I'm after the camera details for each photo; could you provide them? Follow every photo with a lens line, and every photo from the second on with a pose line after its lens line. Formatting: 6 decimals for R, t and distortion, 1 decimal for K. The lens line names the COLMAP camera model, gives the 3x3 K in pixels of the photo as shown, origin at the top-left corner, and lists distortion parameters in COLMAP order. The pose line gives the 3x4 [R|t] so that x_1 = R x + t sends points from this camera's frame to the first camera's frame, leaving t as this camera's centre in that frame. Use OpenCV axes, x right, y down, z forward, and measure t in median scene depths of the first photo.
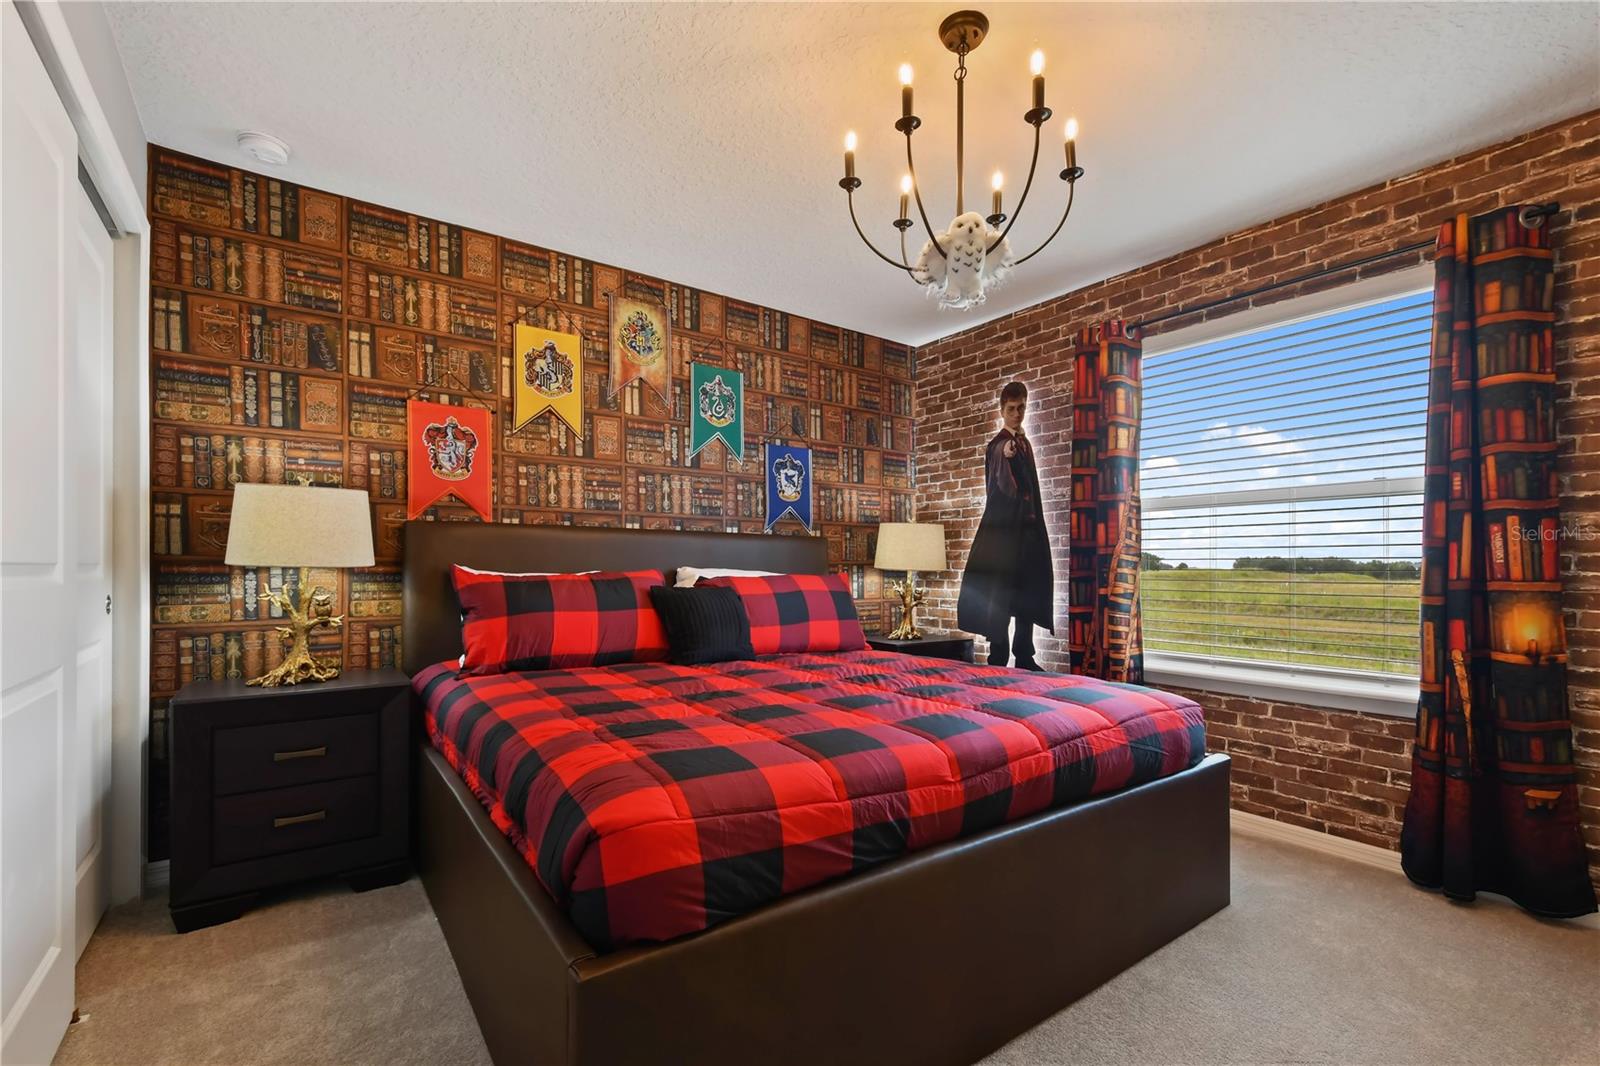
lens RADIAL K [[727.6, 0, 795.6], [0, 727.6, 546.5], [0, 0, 1]] dist [0.010068, -0.003827]
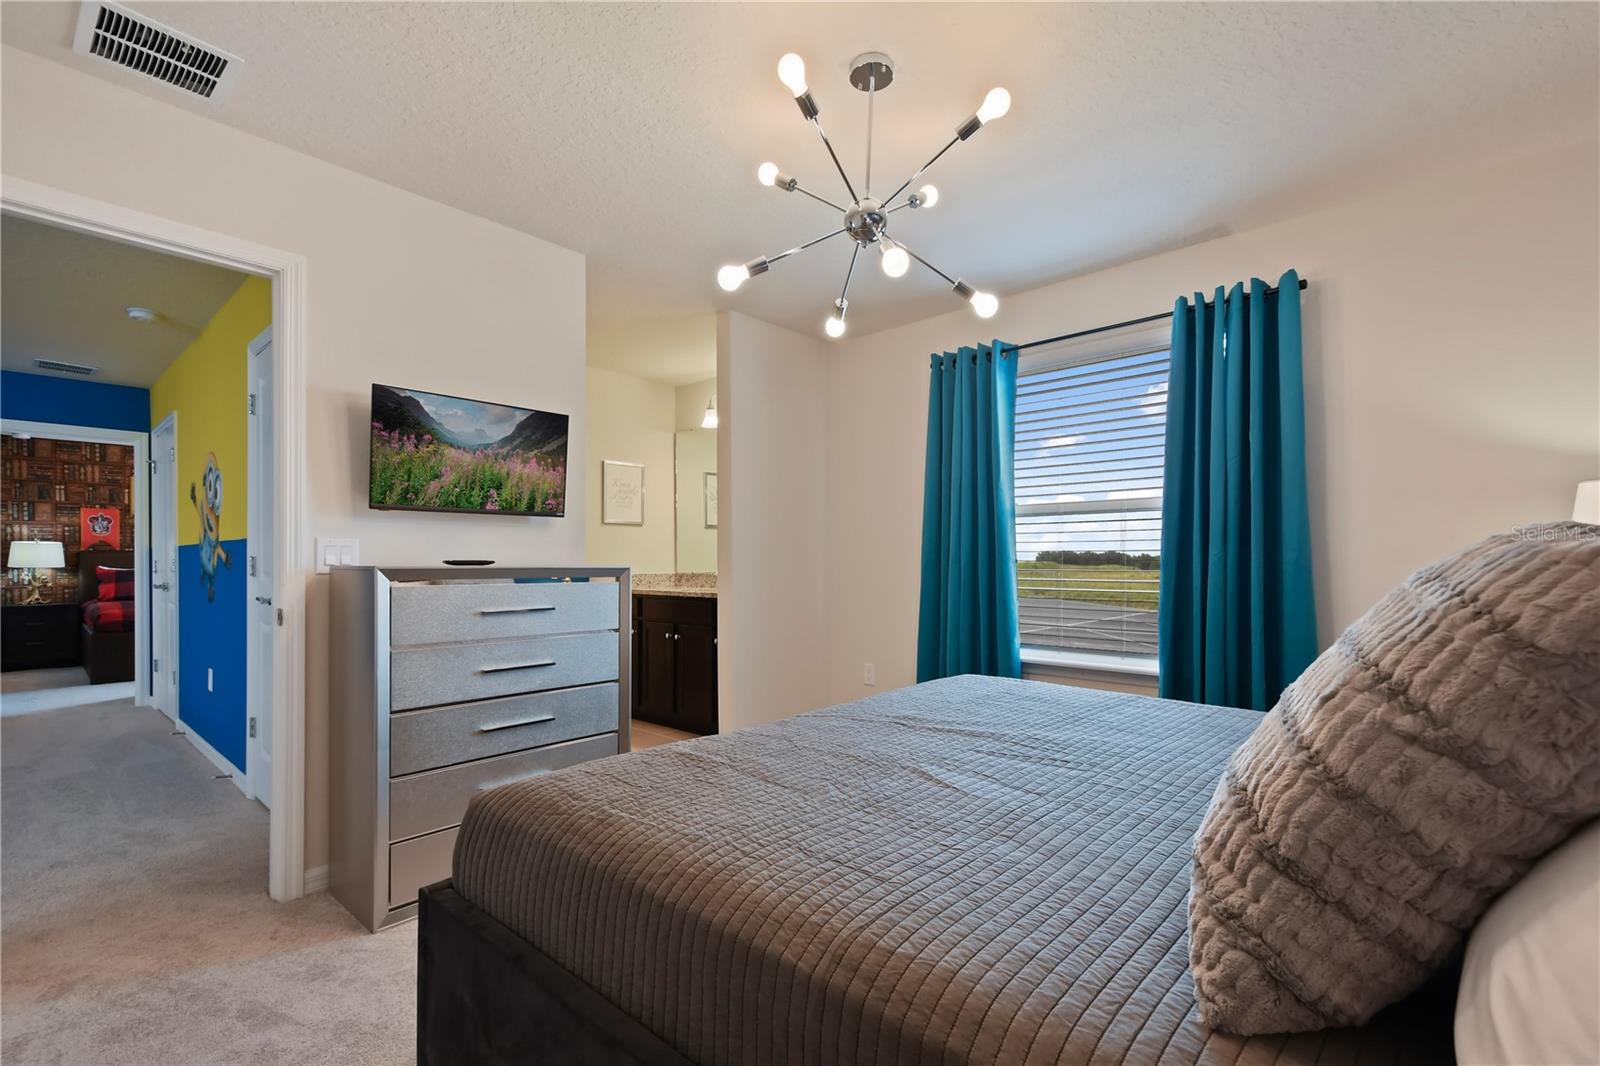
lens RADIAL K [[727.6, 0, 805.5], [0, 727.6, 543.8], [0, 0, 1]] dist [0.010068, -0.003827]
pose [[0.976468, 0.000735, 0.215660, 1.657806], [-0.001759, 0.999988, 0.004557, -0.083102], [-0.215654, -0.004829, 0.976458, -2.464108]]
